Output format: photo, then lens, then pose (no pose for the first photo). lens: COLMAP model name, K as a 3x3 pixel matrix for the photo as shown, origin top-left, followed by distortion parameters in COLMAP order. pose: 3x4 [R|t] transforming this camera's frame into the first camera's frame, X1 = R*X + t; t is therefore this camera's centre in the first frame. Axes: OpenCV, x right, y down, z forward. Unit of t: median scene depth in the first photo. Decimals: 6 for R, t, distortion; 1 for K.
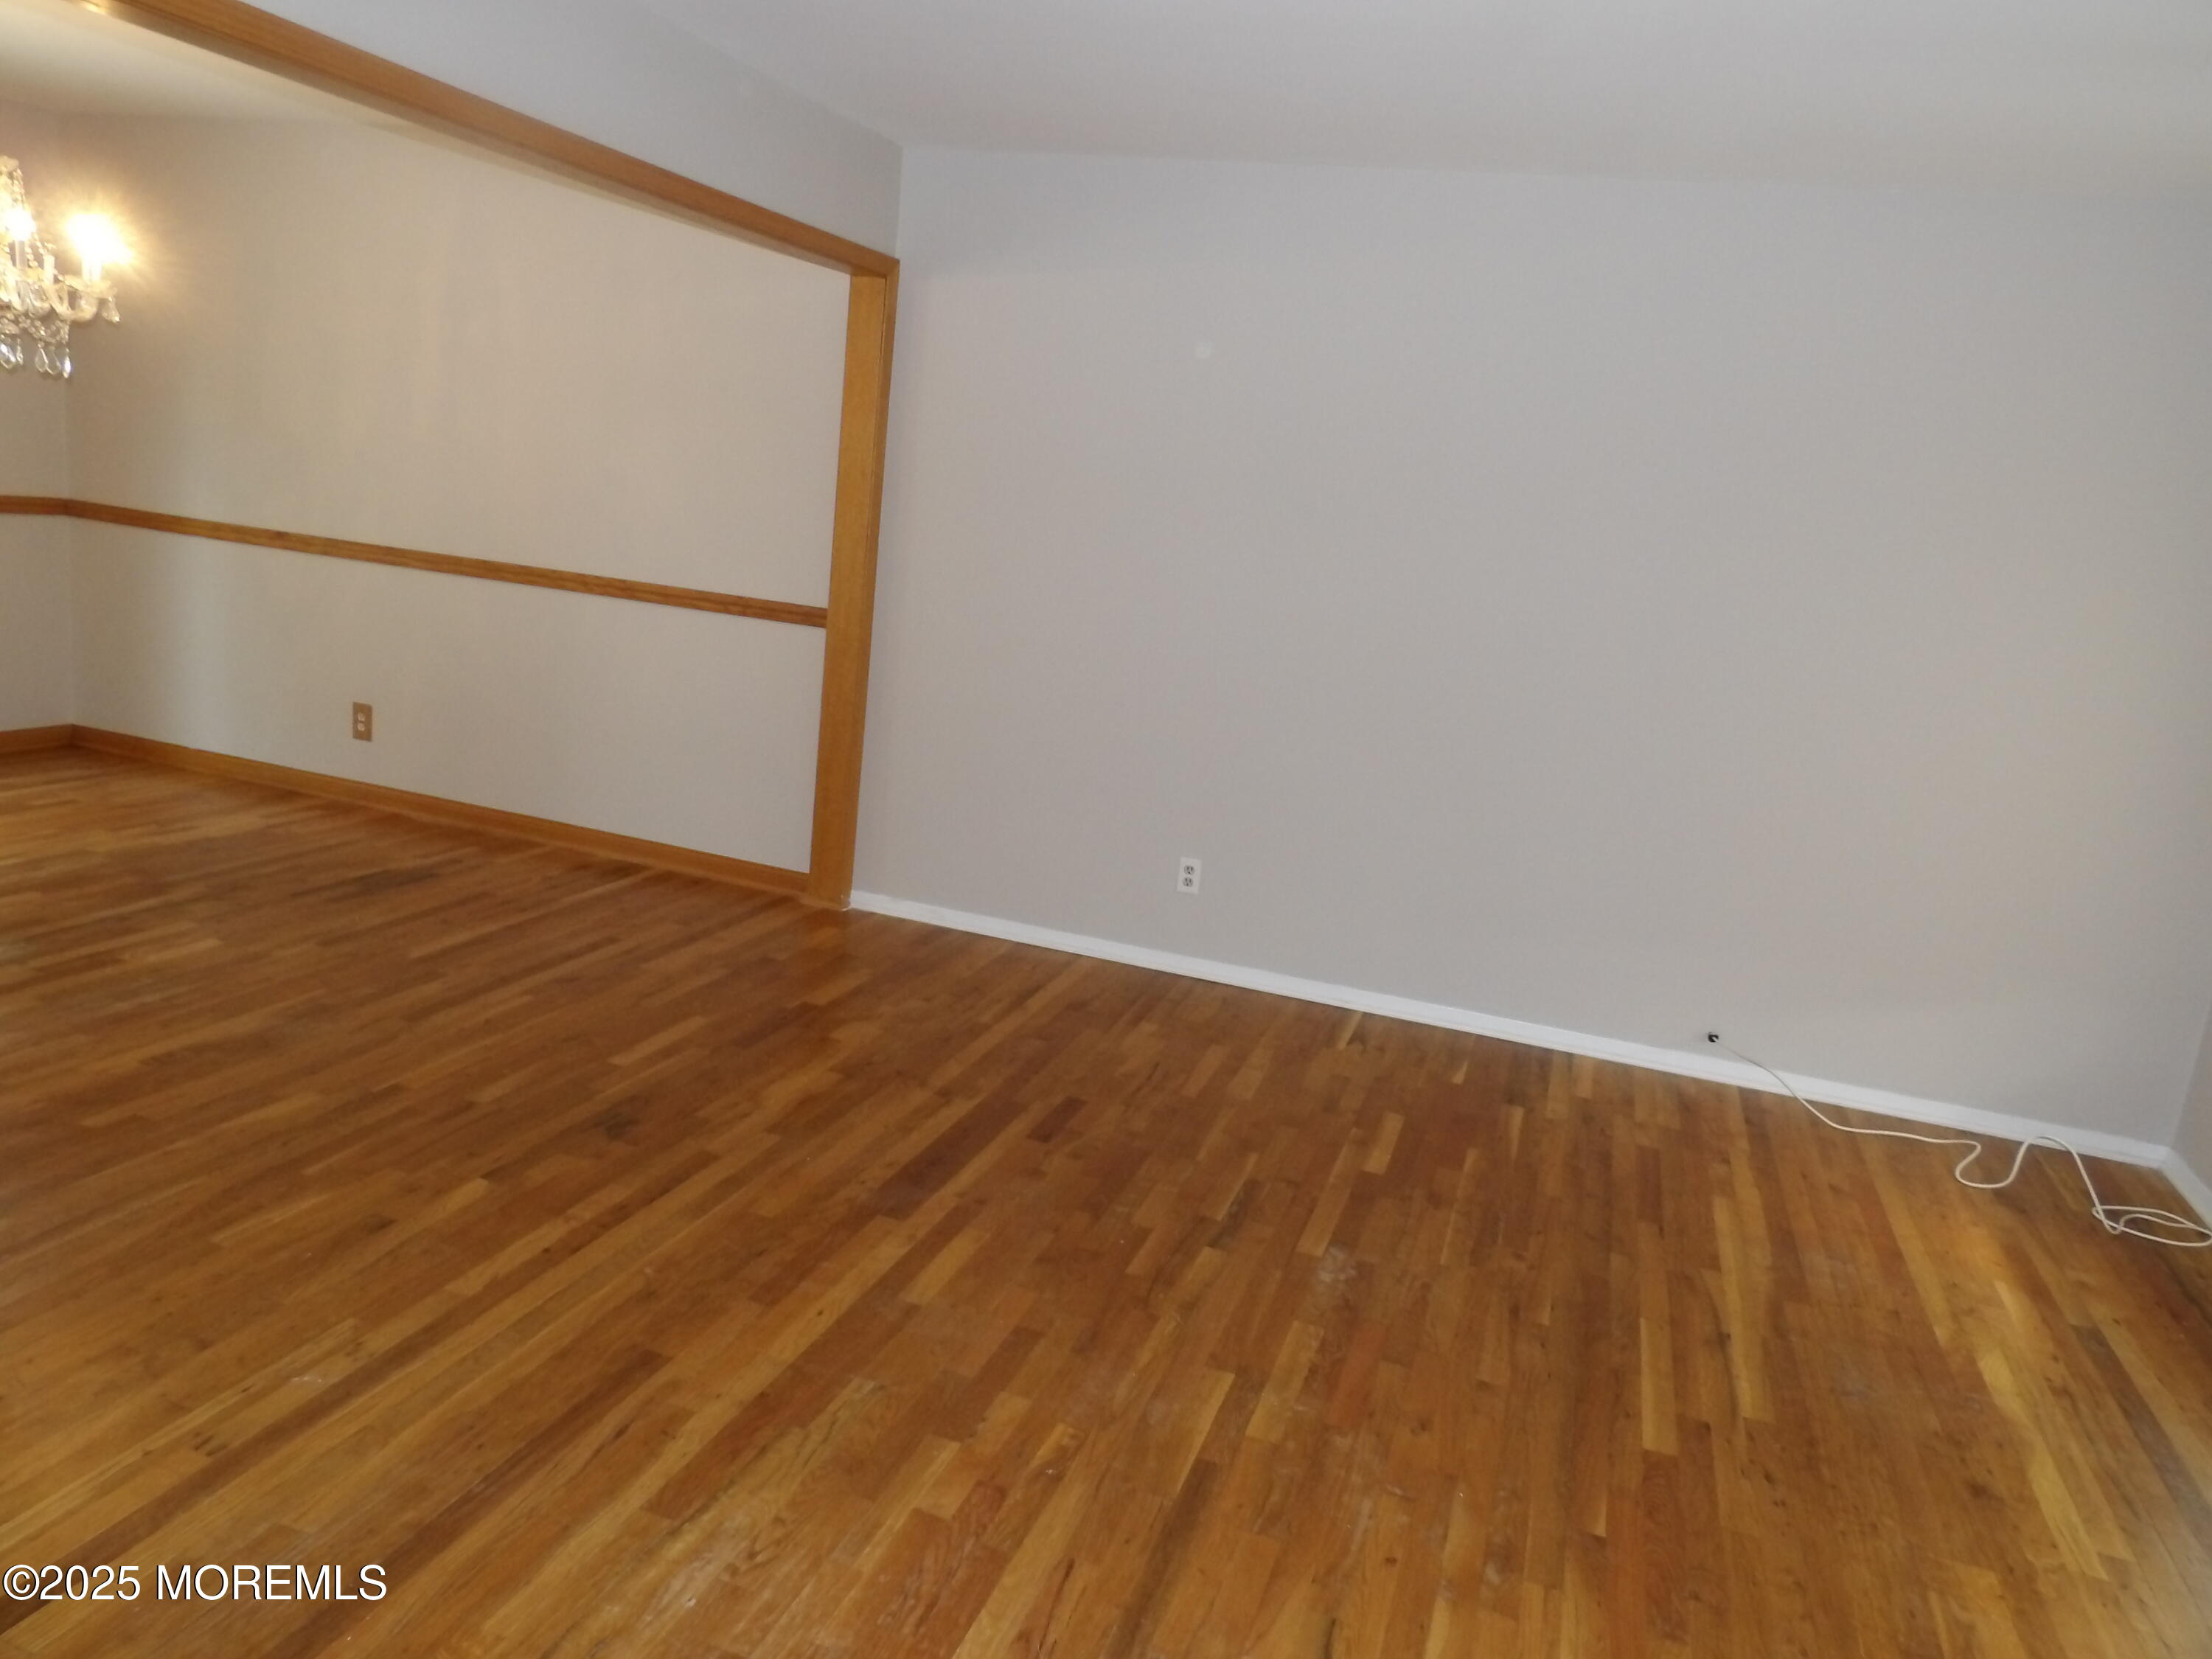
lens RADIAL K [[1536.1, 0, 1088.9], [0, 1536.1, 825.7], [0, 0, 1]] dist [-0.007887, 0.001597]
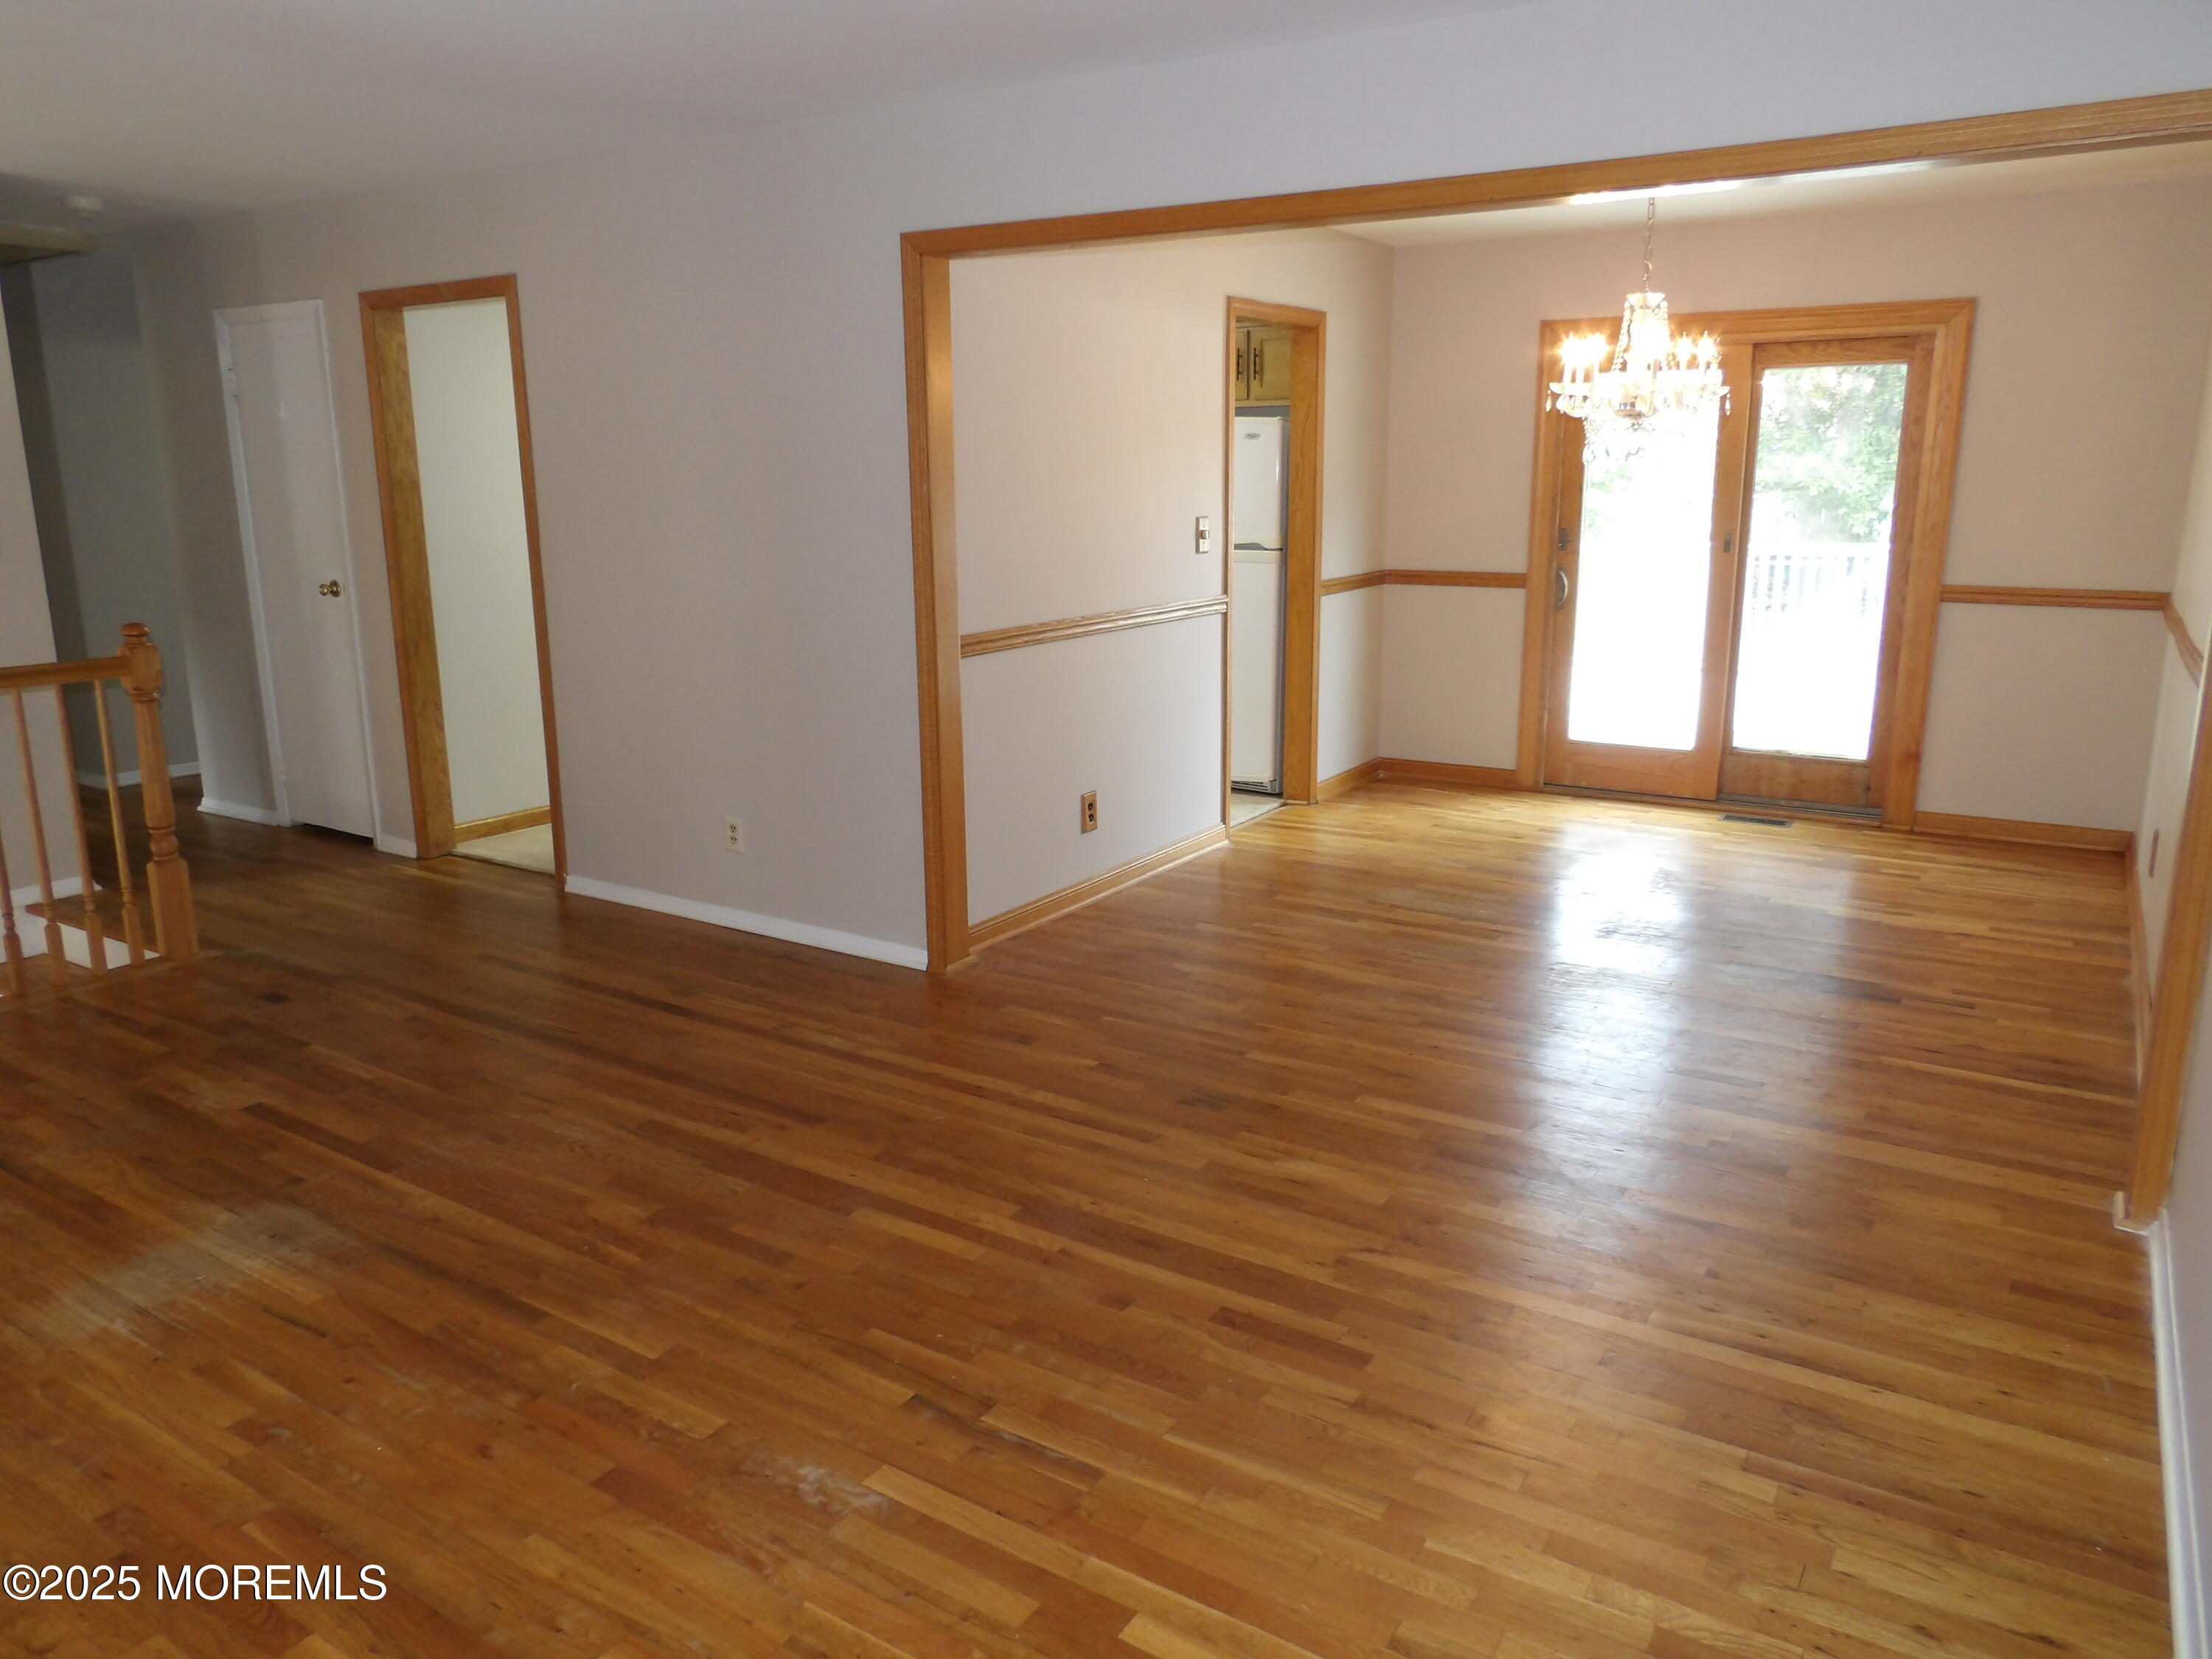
lens RADIAL K [[1536.1, 0, 1088.9], [0, 1536.1, 825.7], [0, 0, 1]] dist [-0.007887, 0.001597]
pose [[-0.236024, 0.114479, -0.964980, 0.625452], [-0.225539, 0.959466, 0.168989, -0.133318], [0.945212, 0.257526, -0.200638, 0.913397]]
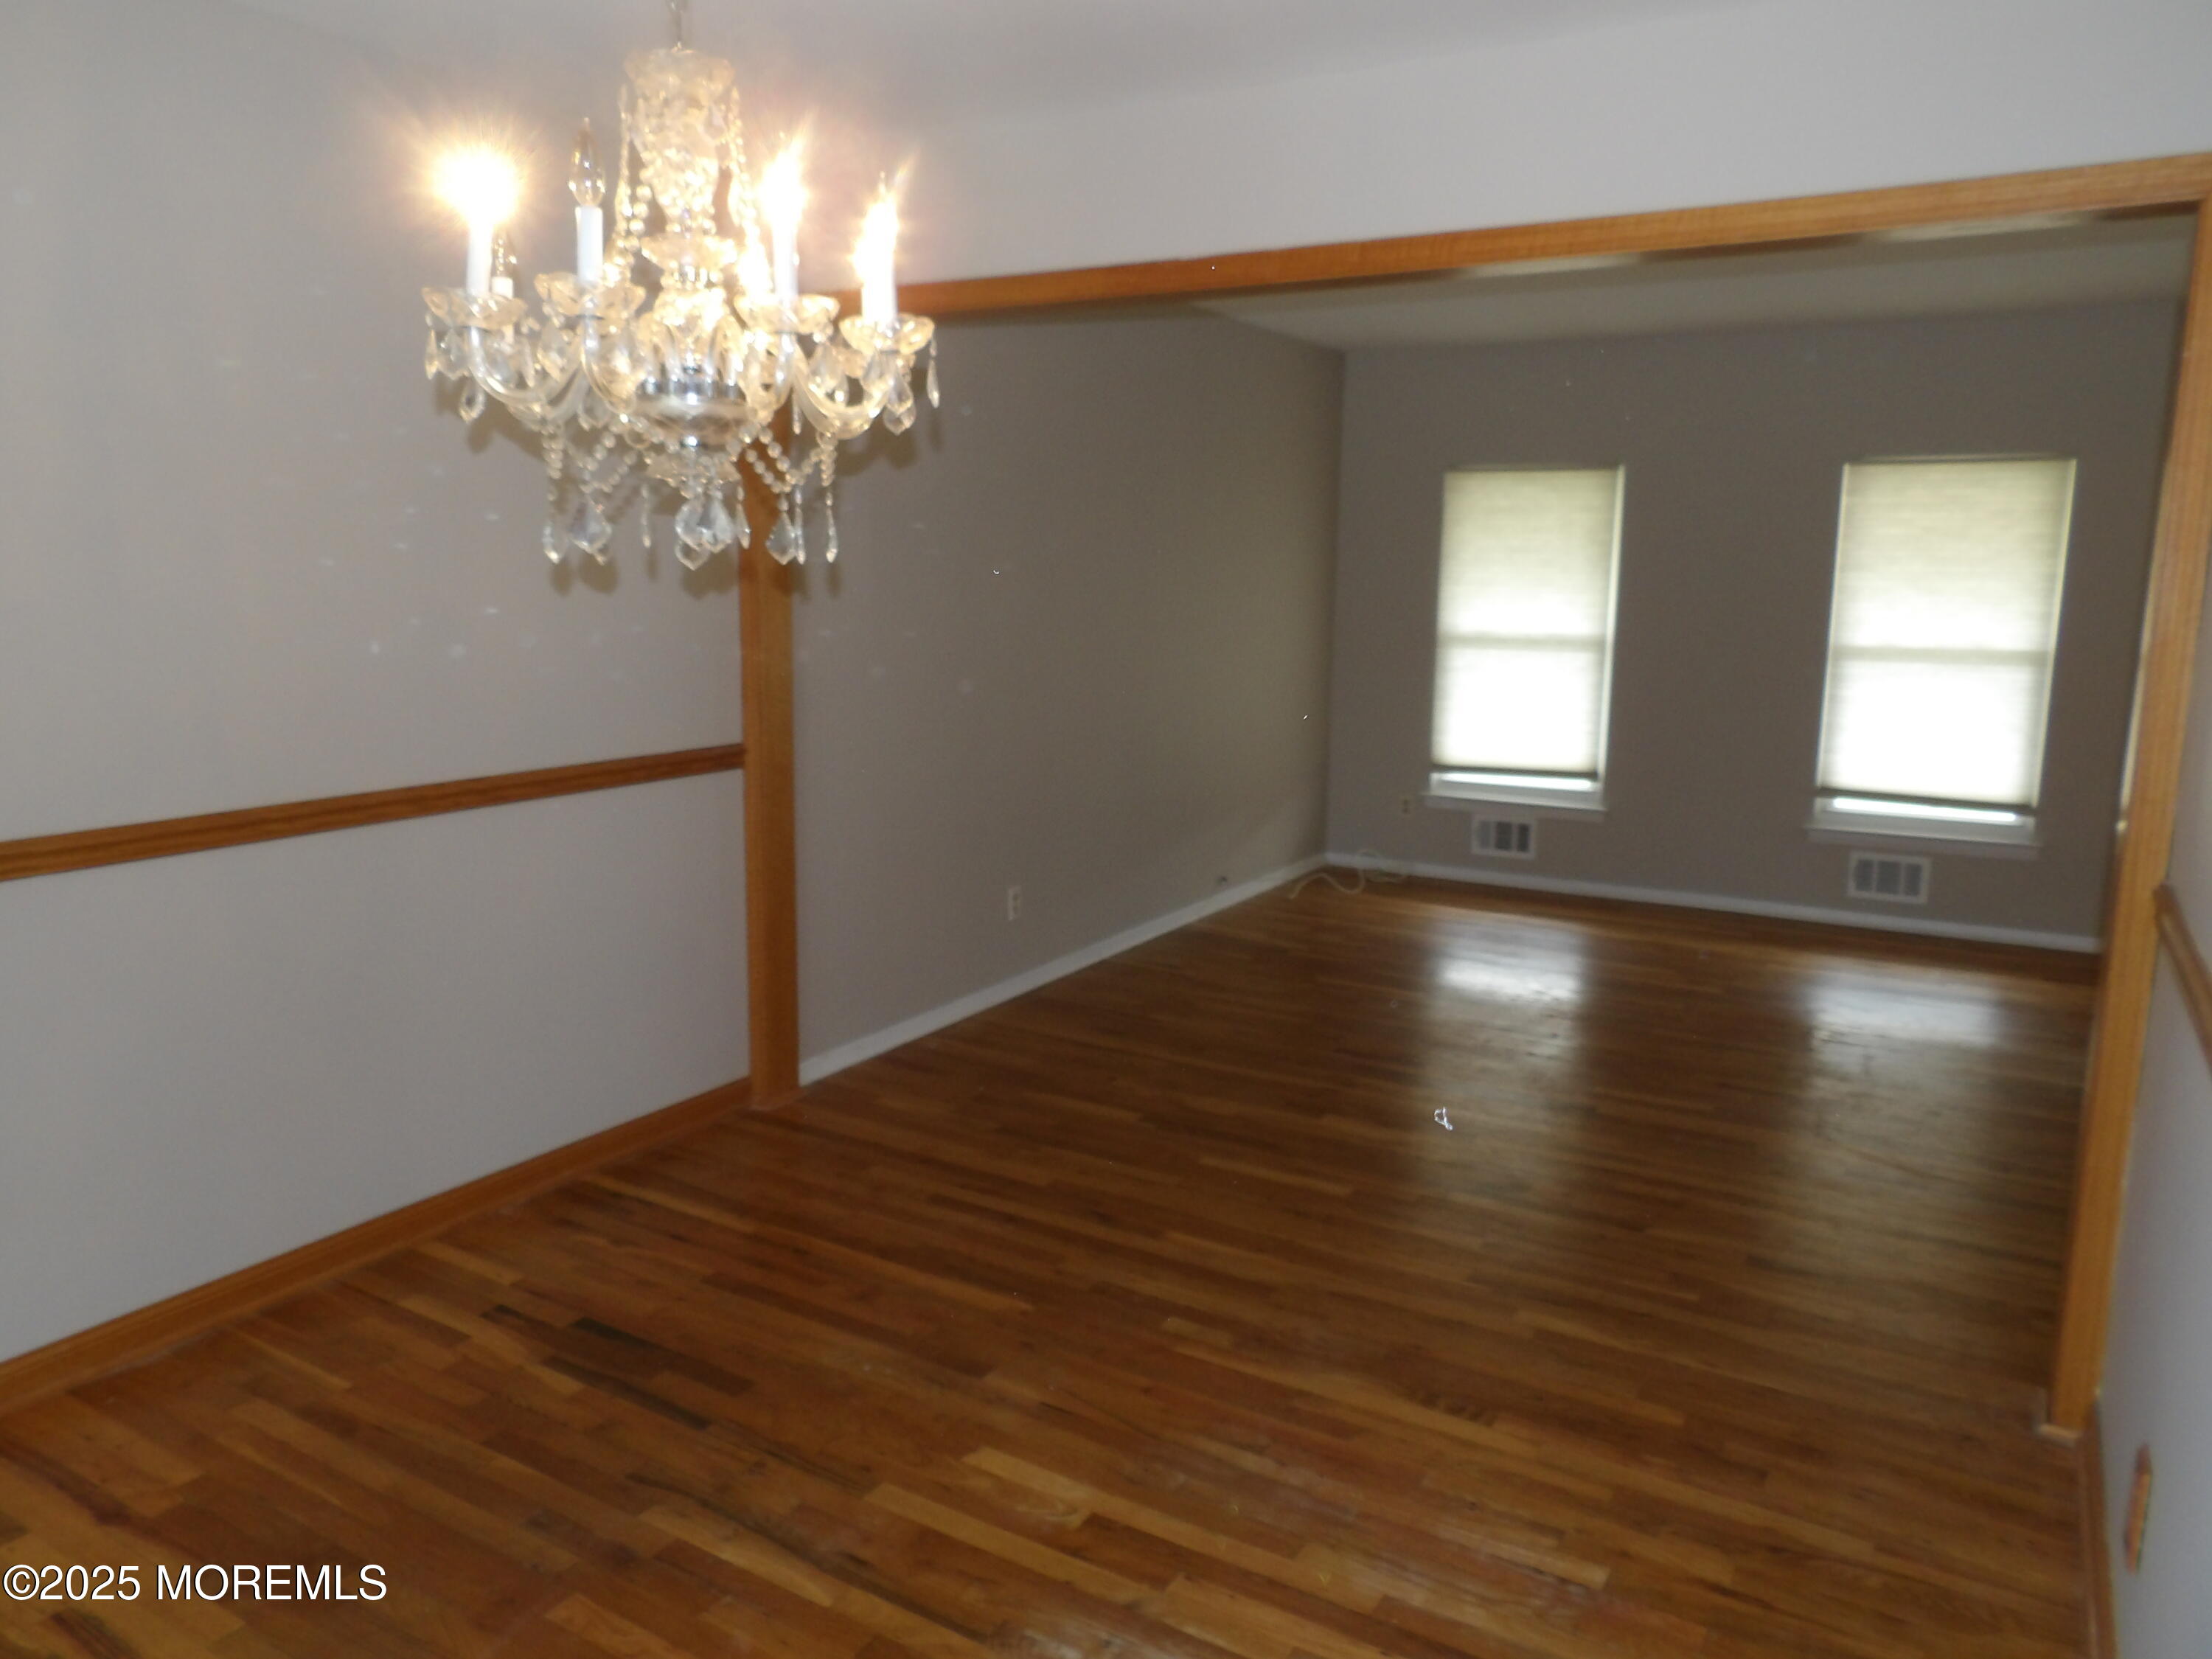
lens RADIAL K [[1536.1, 0, 1088.9], [0, 1536.1, 825.7], [0, 0, 1]] dist [-0.007887, 0.001597]
pose [[0.215645, -0.269669, 0.938497, -1.119588], [0.212729, 0.950999, 0.224381, -0.303307], [-0.953018, 0.151259, 0.262444, 0.800253]]
